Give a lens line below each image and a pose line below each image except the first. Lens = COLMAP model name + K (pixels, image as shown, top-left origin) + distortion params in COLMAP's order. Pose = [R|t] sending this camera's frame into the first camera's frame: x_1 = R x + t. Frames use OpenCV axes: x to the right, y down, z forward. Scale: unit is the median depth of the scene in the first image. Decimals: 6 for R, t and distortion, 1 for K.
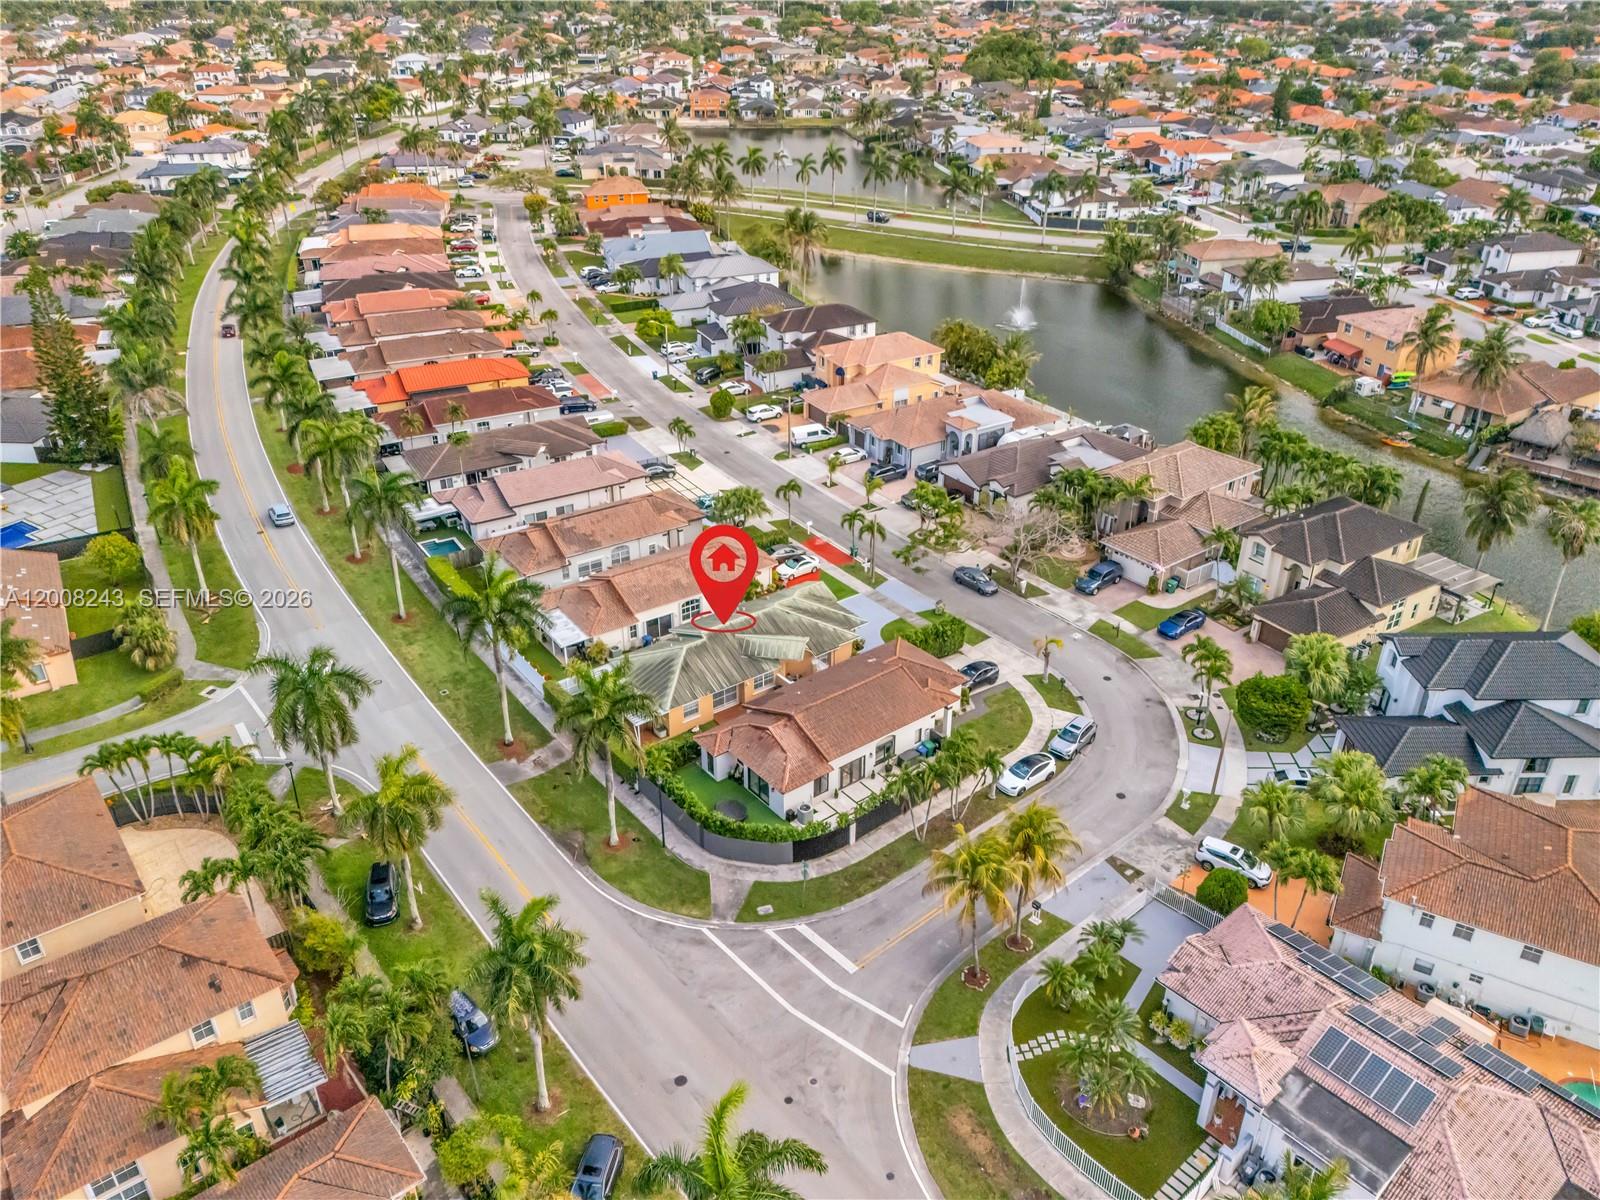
lens RADIAL K [[1184.9, 0, 800.0], [0, 1184.9, 600.0], [0, 0, 1]] dist [0.042271, -0.037651]
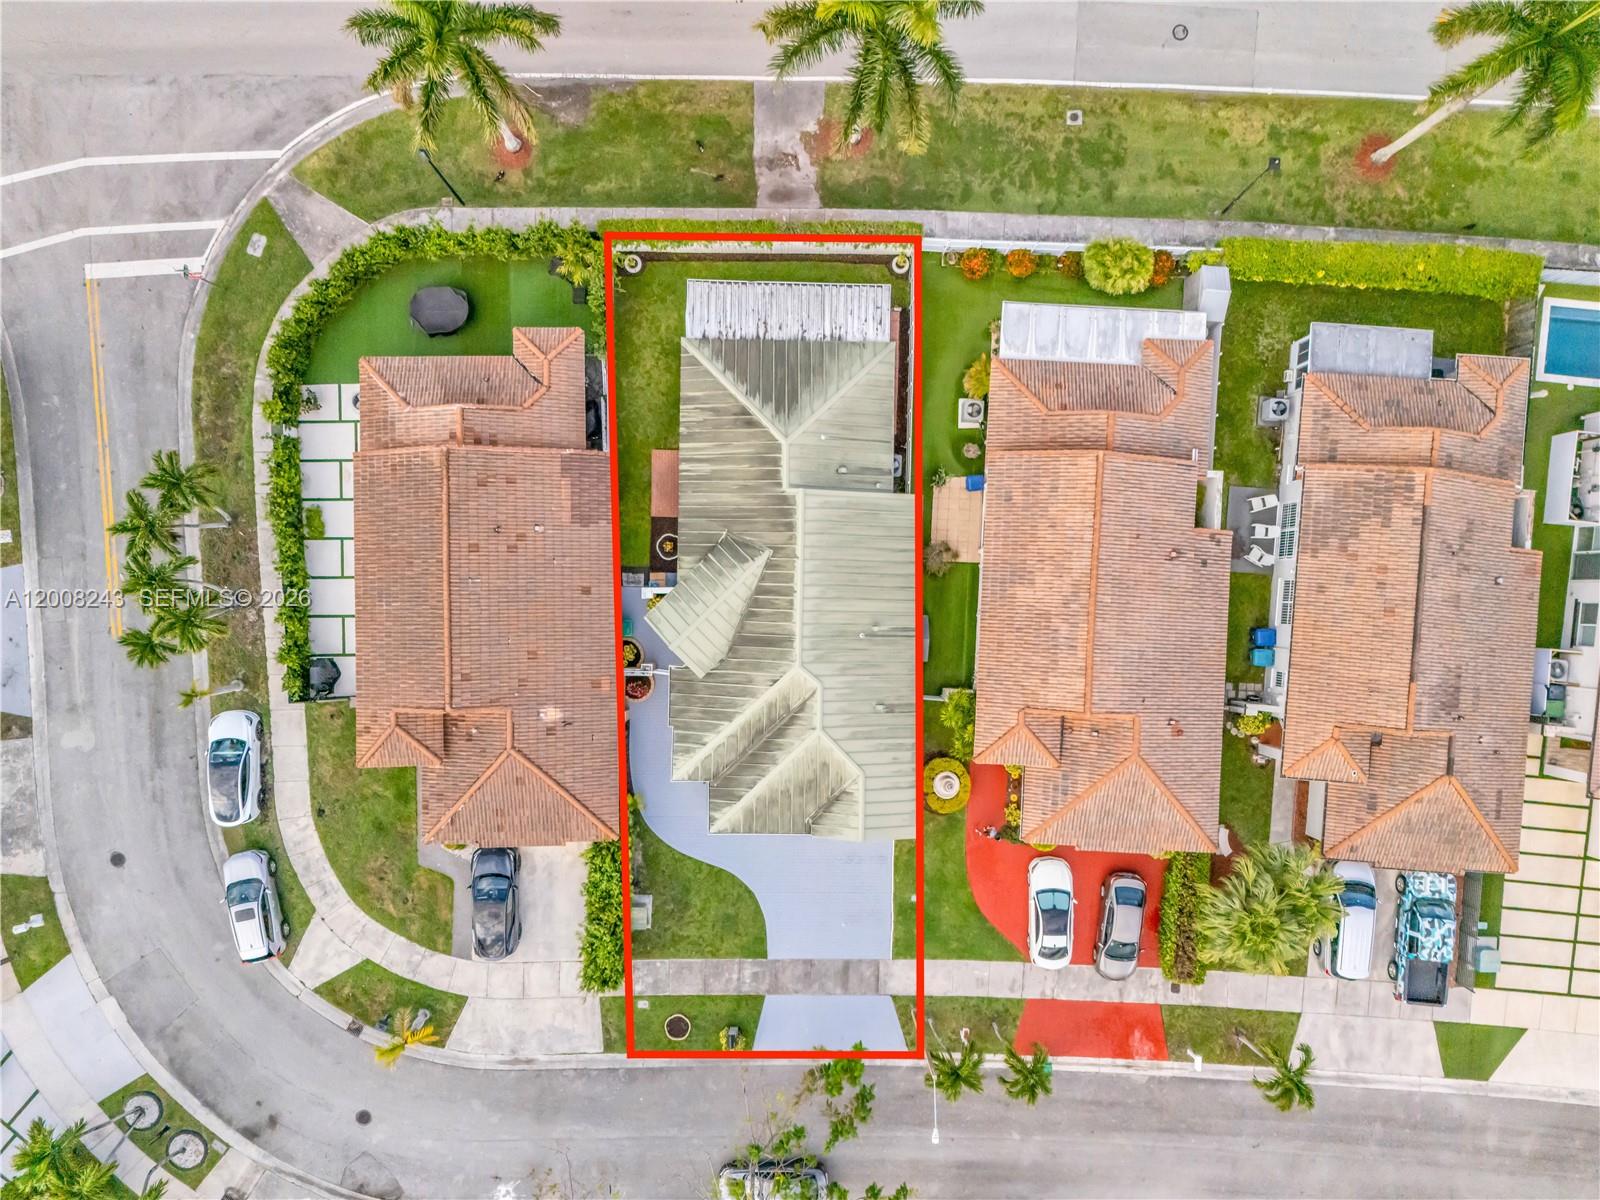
lens RADIAL K [[1184.9, 0, 800.0], [0, 1184.9, 600.0], [0, 0, 1]] dist [0.042271, -0.037651]
pose [[-0.608796, 0.793327, 0.000566, -0.016985], [-0.388276, -0.298584, 0.871831, -0.155919], [0.691816, 0.530547, 0.489806, 0.286982]]
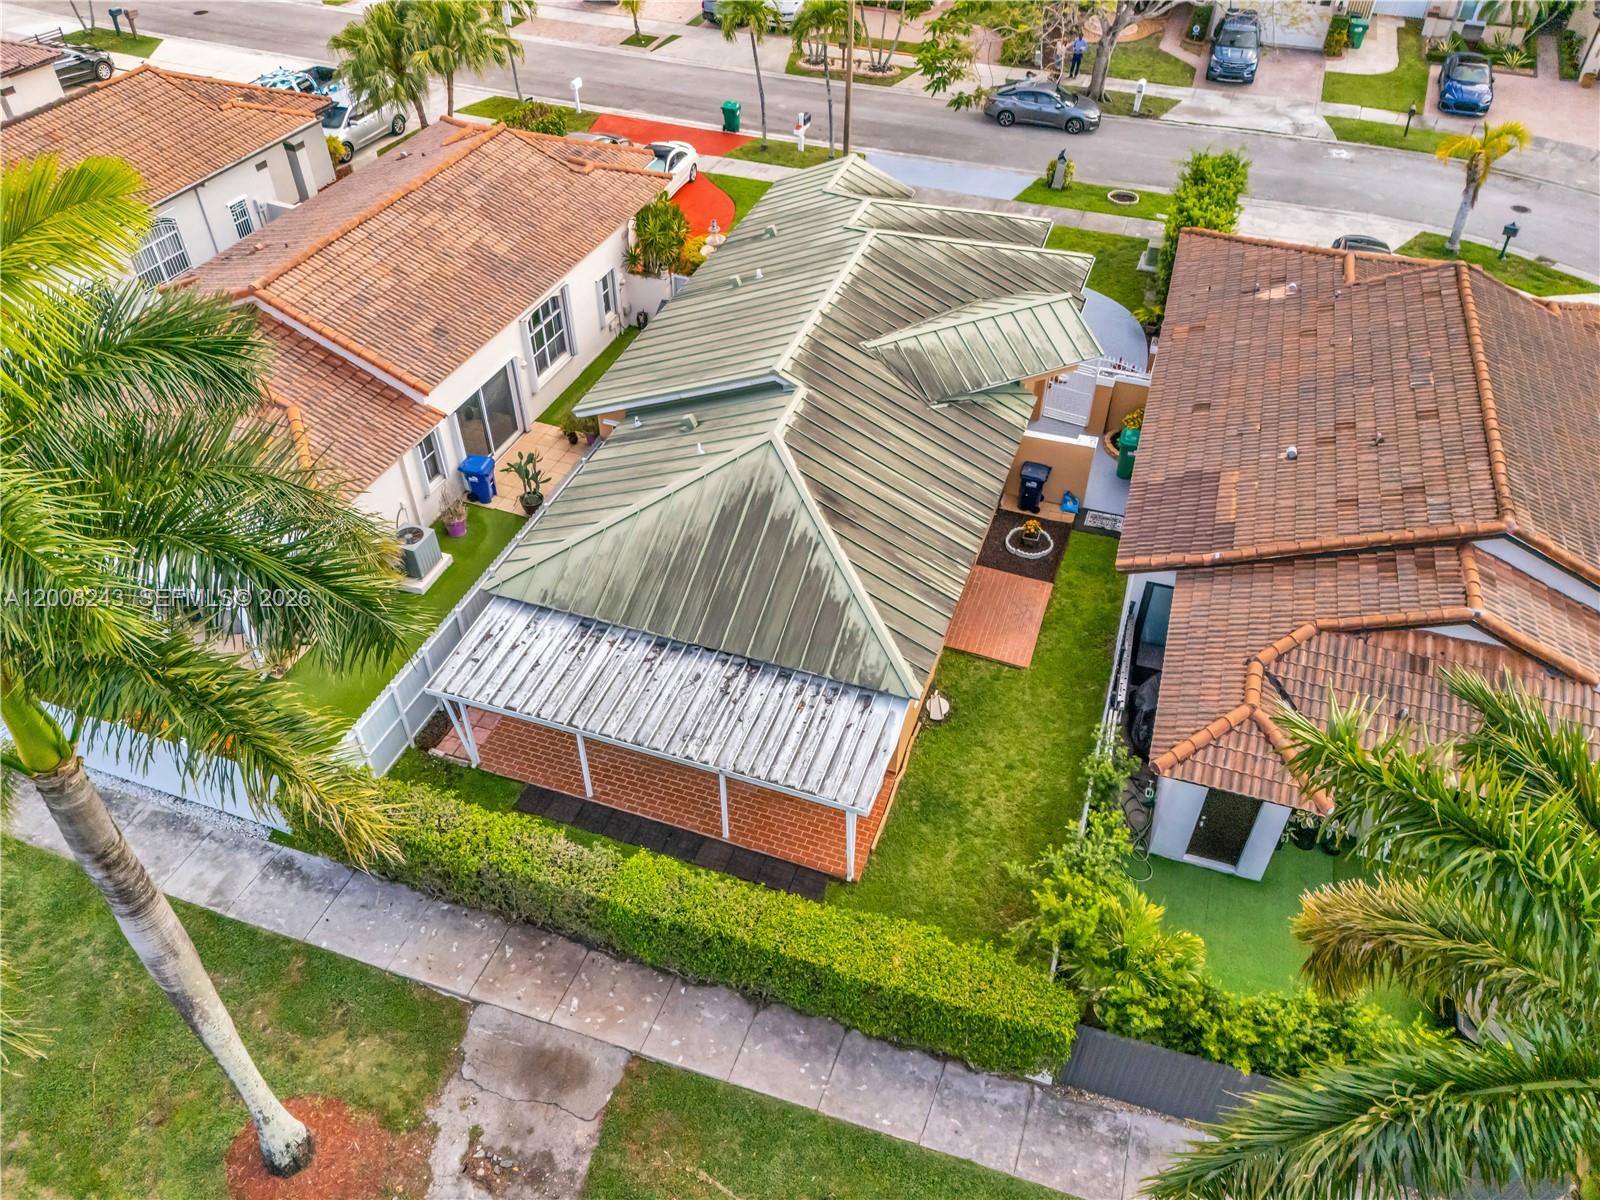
lens RADIAL K [[1184.9, 0, 800.0], [0, 1184.9, 600.0], [0, 0, 1]] dist [0.042271, -0.037651]
pose [[0.826595, -0.368223, 0.425621, -0.078482], [0.263159, 0.921373, 0.286039, 0.000031], [-0.497482, -0.124433, 0.858504, 0.279473]]
